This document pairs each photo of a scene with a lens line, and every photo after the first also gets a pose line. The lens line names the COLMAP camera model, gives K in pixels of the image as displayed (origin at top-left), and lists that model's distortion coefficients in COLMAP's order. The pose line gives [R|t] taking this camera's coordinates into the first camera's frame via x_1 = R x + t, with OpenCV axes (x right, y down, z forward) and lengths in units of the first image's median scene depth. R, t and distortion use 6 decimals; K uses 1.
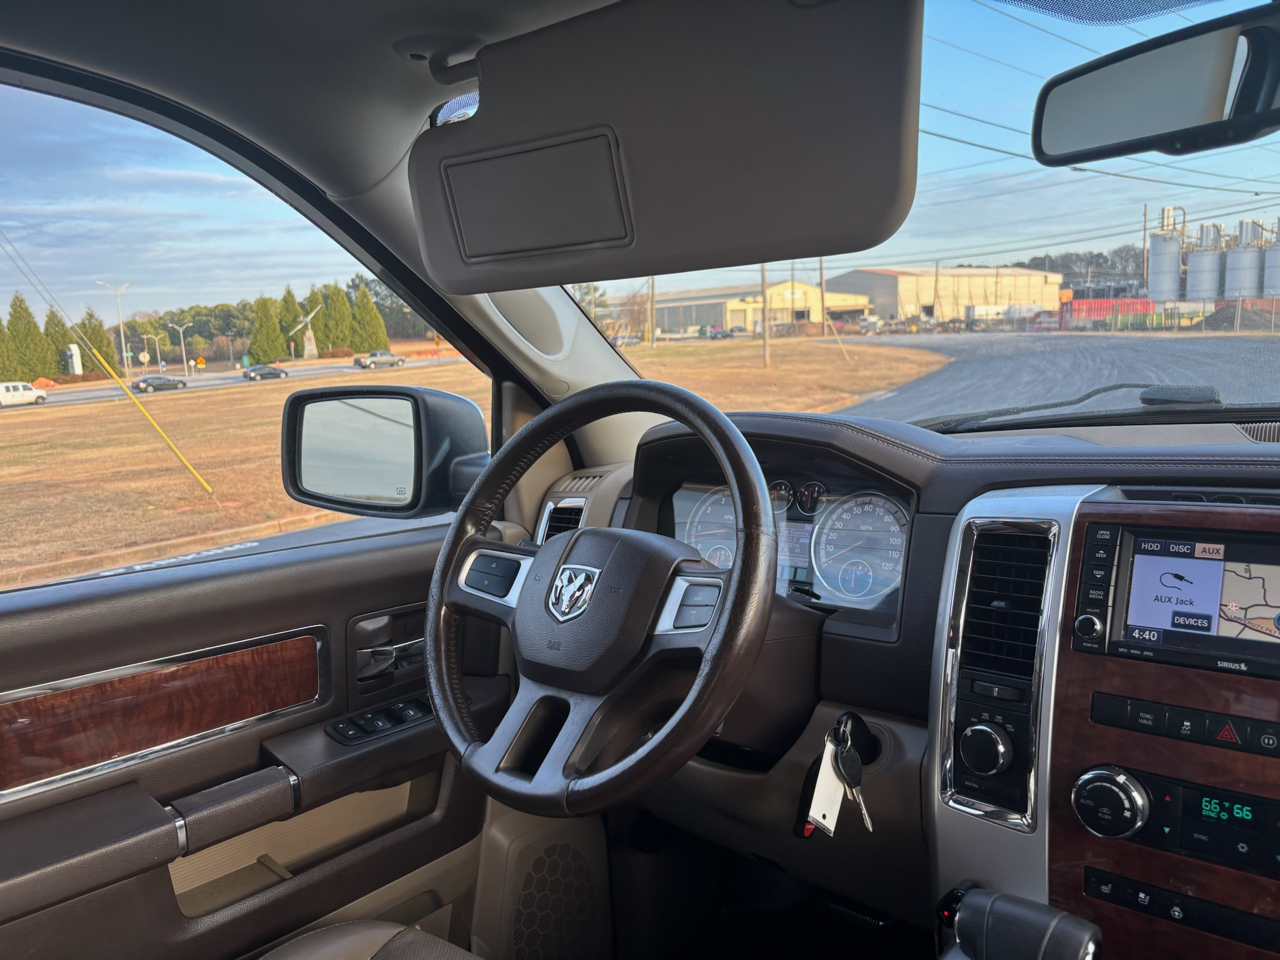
lens RADIAL K [[978.9, 0, 640.5], [0, 978.9, 489.4], [0, 0, 1]] dist [0.082025, -0.135484]
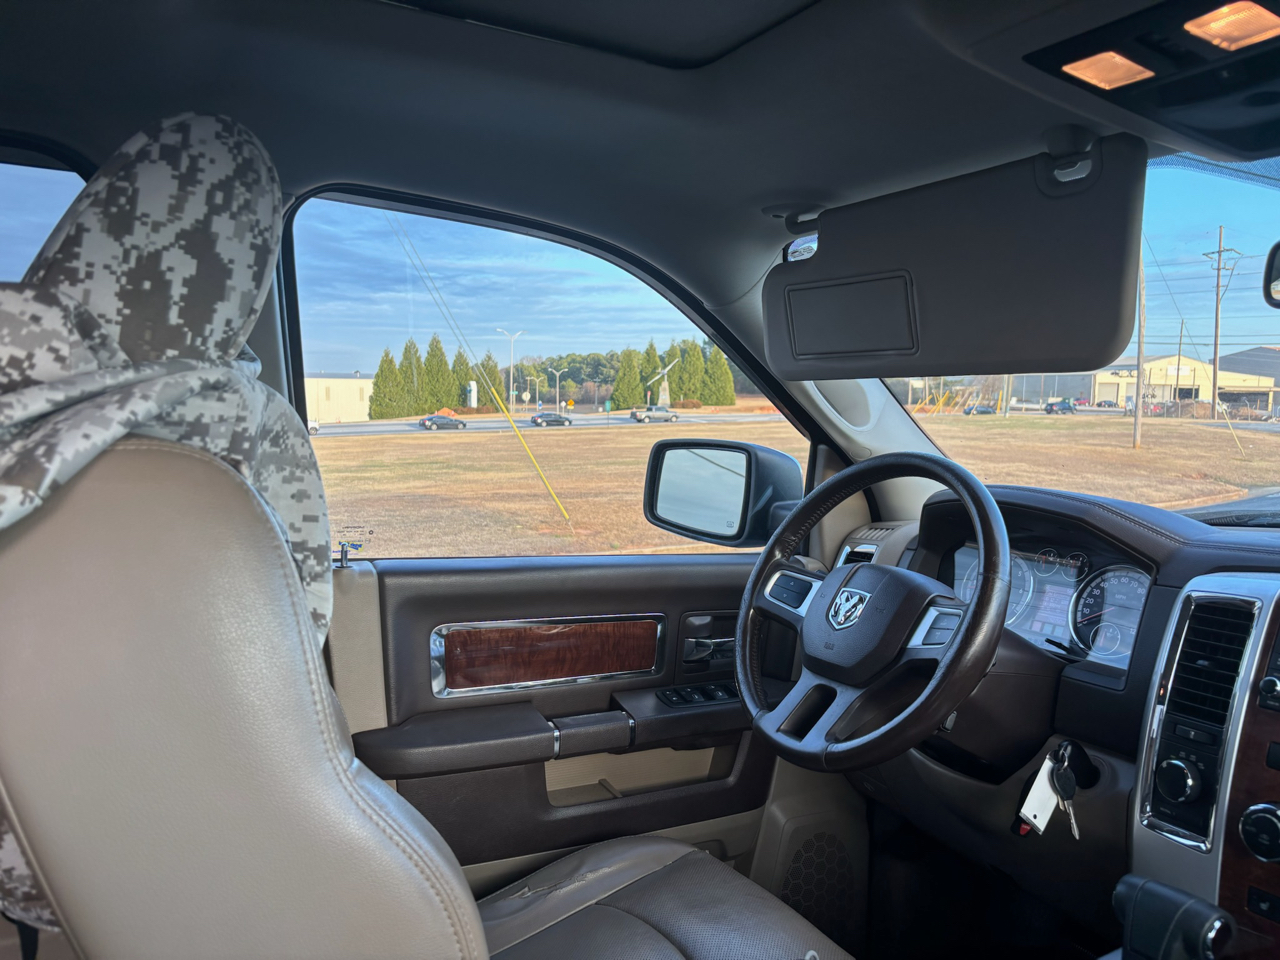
lens RADIAL K [[985.5, 0, 640.2], [0, 985.5, 495.3], [0, 0, 1]] dist [0.040044, -0.051848]
pose [[0.939872, 0.097473, -0.327321, 0.063220], [-0.114327, 0.992908, -0.032599, 0.020991], [0.321822, 0.068060, 0.944351, -0.254224]]
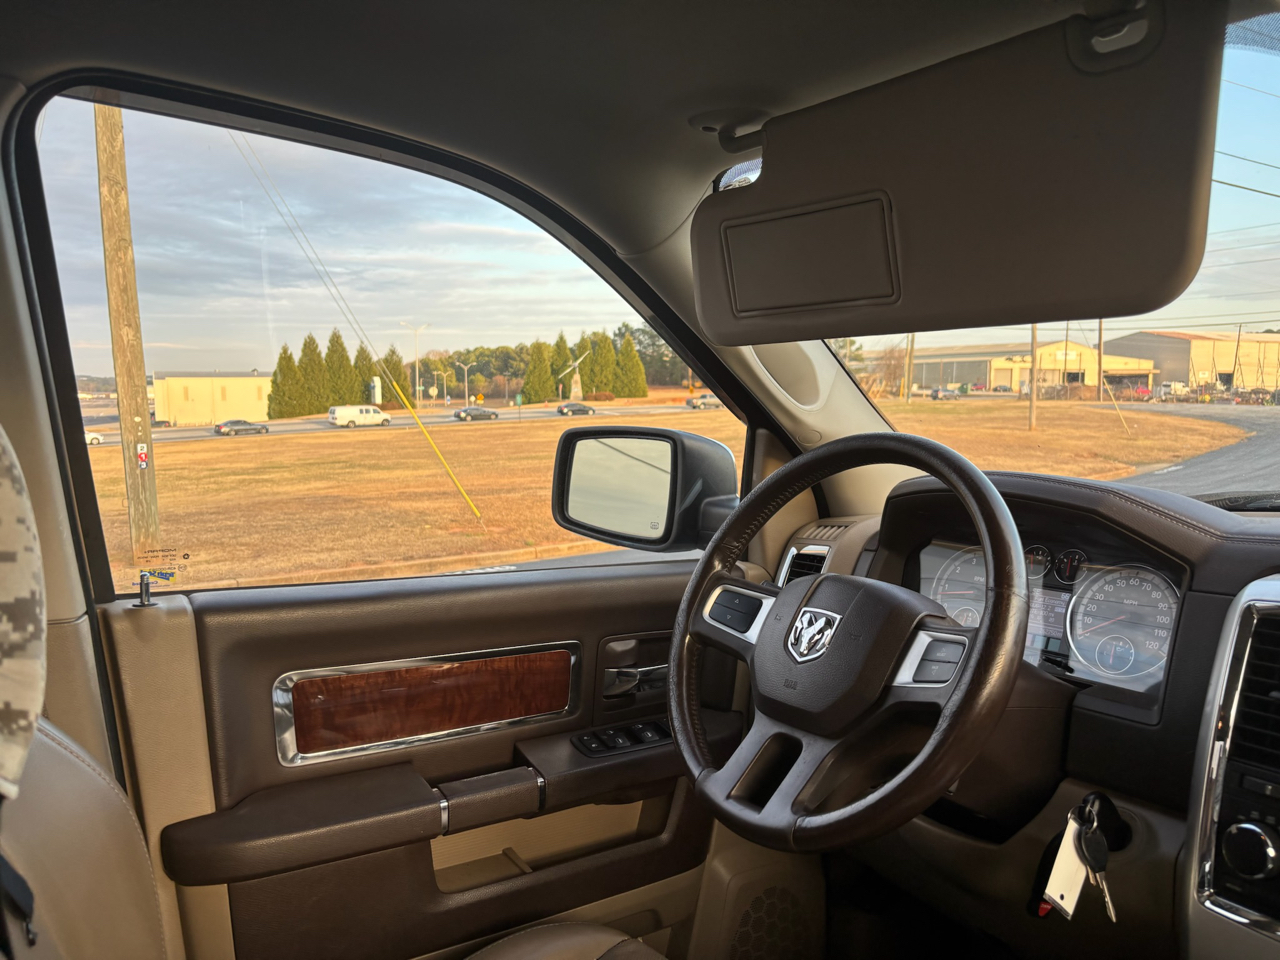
lens RADIAL K [[978.4, 0, 646.1], [0, 978.4, 490.4], [0, 0, 1]] dist [0.047821, -0.059457]
pose [[0.968531, 0.070042, -0.238832, -0.002539], [-0.081689, 0.995886, -0.039208, 0.006366], [0.235104, 0.057484, 0.970269, -0.033043]]
